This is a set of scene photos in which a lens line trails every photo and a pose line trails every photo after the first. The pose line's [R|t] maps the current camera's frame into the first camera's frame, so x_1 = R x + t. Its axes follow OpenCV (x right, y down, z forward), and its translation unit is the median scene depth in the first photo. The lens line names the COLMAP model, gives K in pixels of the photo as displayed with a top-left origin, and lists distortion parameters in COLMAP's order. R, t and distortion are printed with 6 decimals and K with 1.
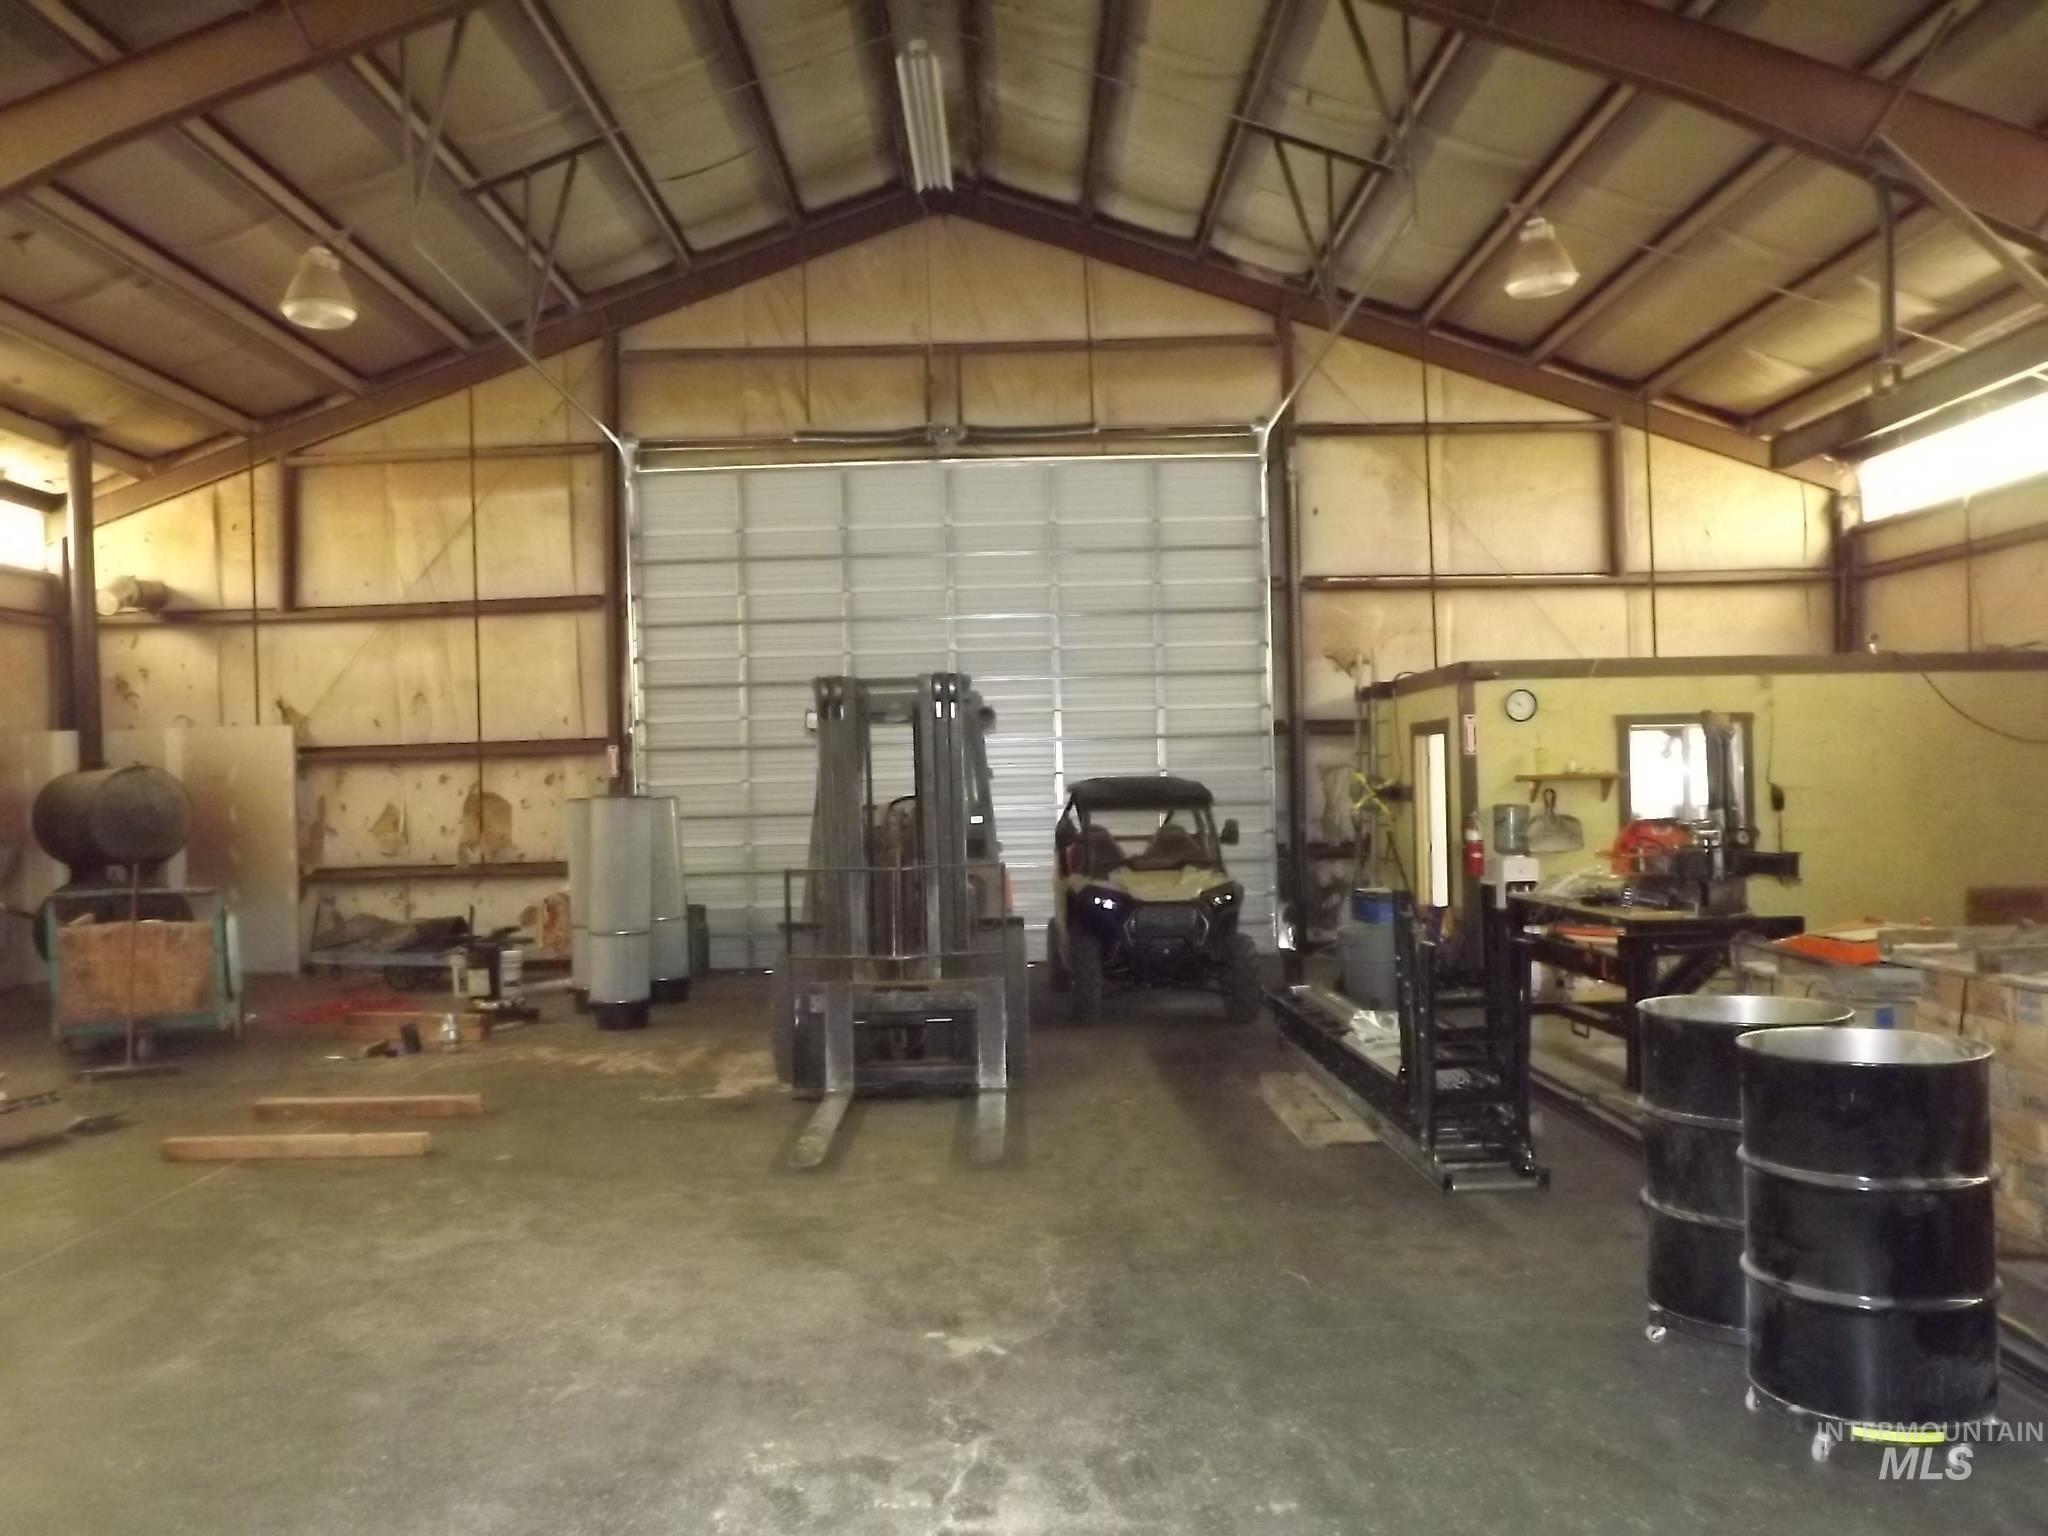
lens RADIAL K [[1468.7, 0, 1022.4], [0, 1468.7, 791.7], [0, 0, 1]] dist [-0.066621, 0.003979]
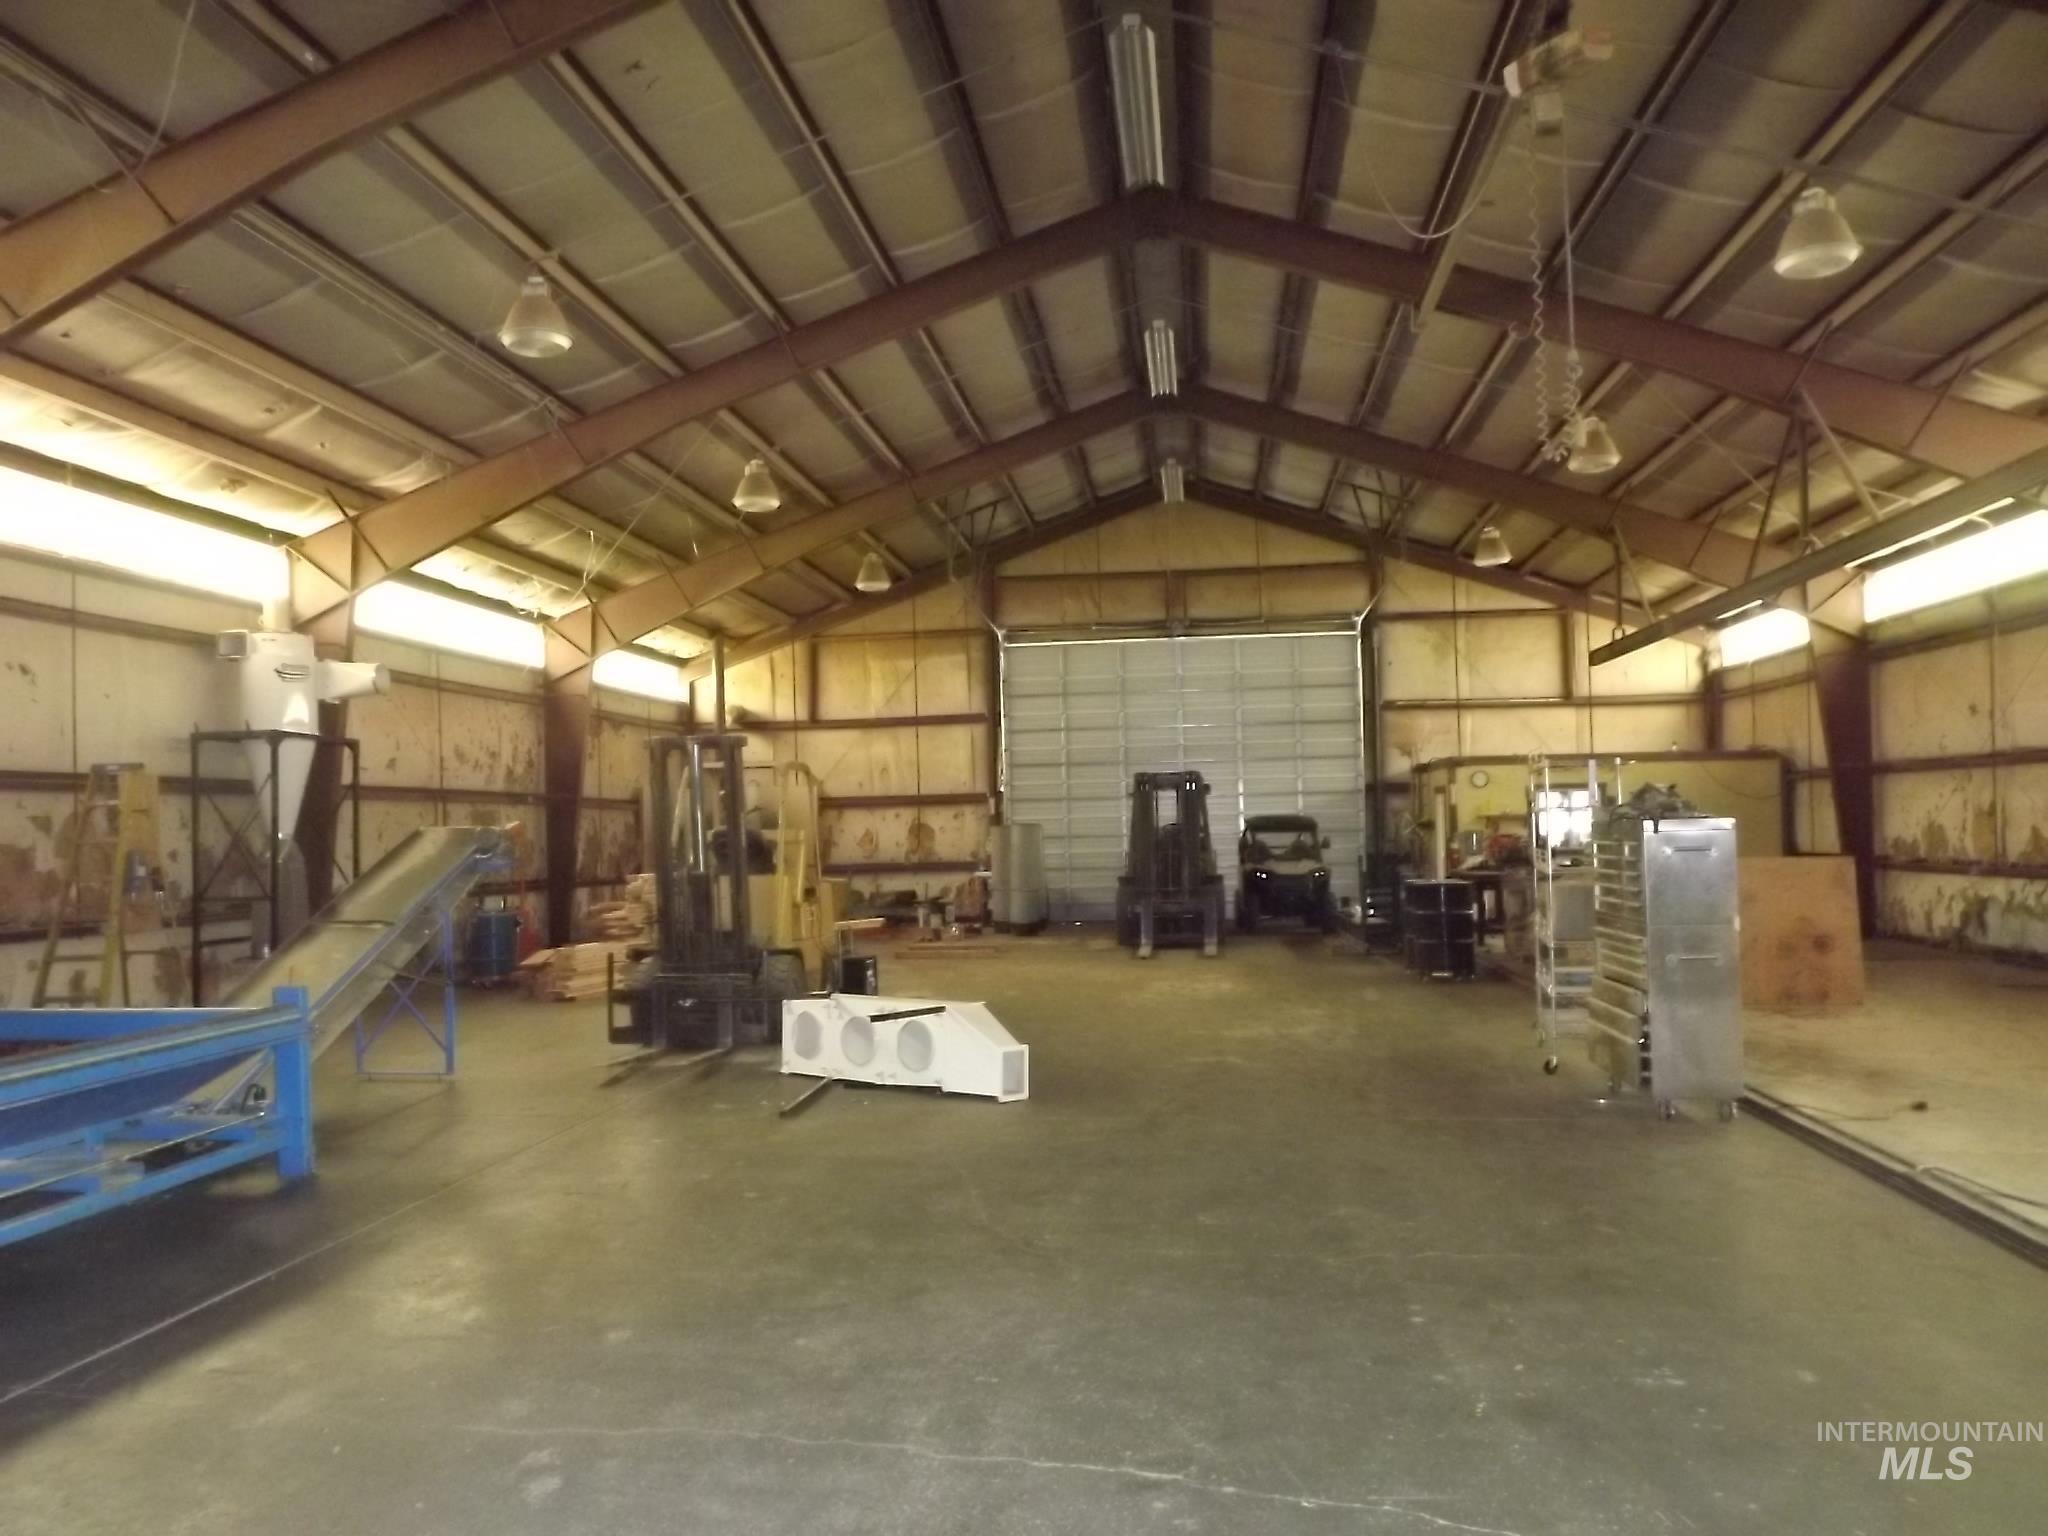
lens RADIAL K [[1474.5, 0, 1023.6], [0, 1474.5, 800.7], [0, 0, 1]] dist [-0.063936, 0.038909]
pose [[0.991759, 0.002274, -0.128096, -0.009165], [-0.004661, 0.999821, -0.018332, 0.006193], [0.128031, 0.018778, 0.991592, -0.865616]]
